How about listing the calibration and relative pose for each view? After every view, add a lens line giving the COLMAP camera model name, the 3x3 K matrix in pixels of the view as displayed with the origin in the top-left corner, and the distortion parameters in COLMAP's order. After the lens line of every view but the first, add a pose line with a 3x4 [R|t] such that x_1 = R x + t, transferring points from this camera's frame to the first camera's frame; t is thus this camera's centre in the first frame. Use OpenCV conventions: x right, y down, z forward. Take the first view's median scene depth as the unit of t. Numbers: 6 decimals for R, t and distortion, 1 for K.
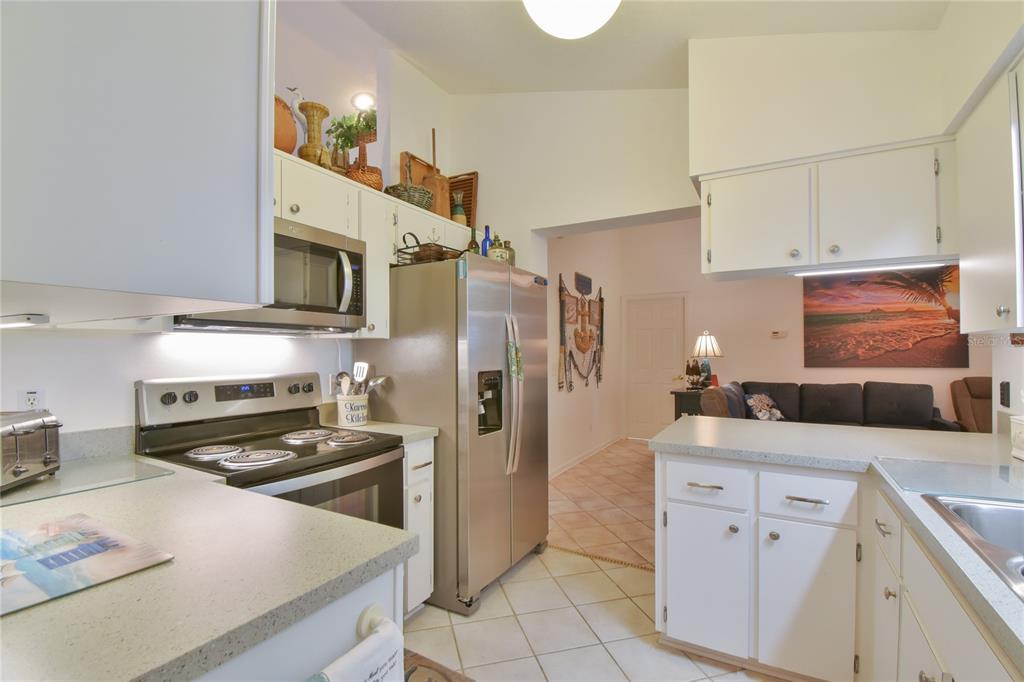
lens RADIAL K [[462.8, 0, 523.3], [0, 462.8, 351.6], [0, 0, 1]] dist [0.001425, -0.017569]
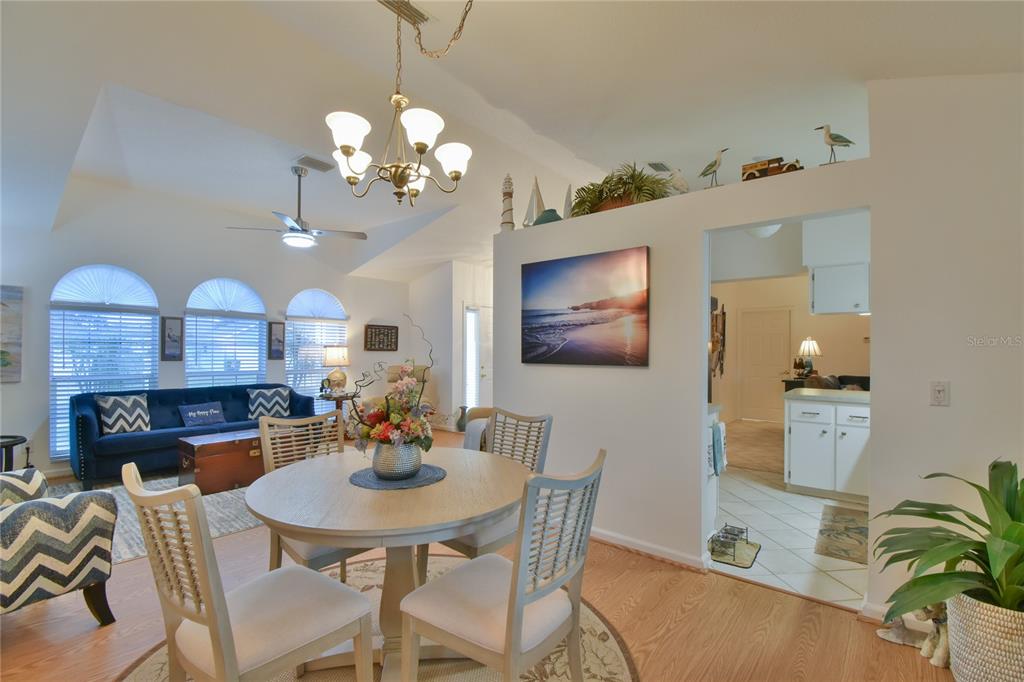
lens RADIAL K [[462.8, 0, 523.3], [0, 462.8, 351.6], [0, 0, 1]] dist [0.001425, -0.017569]
pose [[0.984981, 0.003376, -0.172627, -0.193405], [-0.003359, 0.999994, 0.000391, 0.000379], [0.172628, 0.000195, 0.984987, -0.471576]]
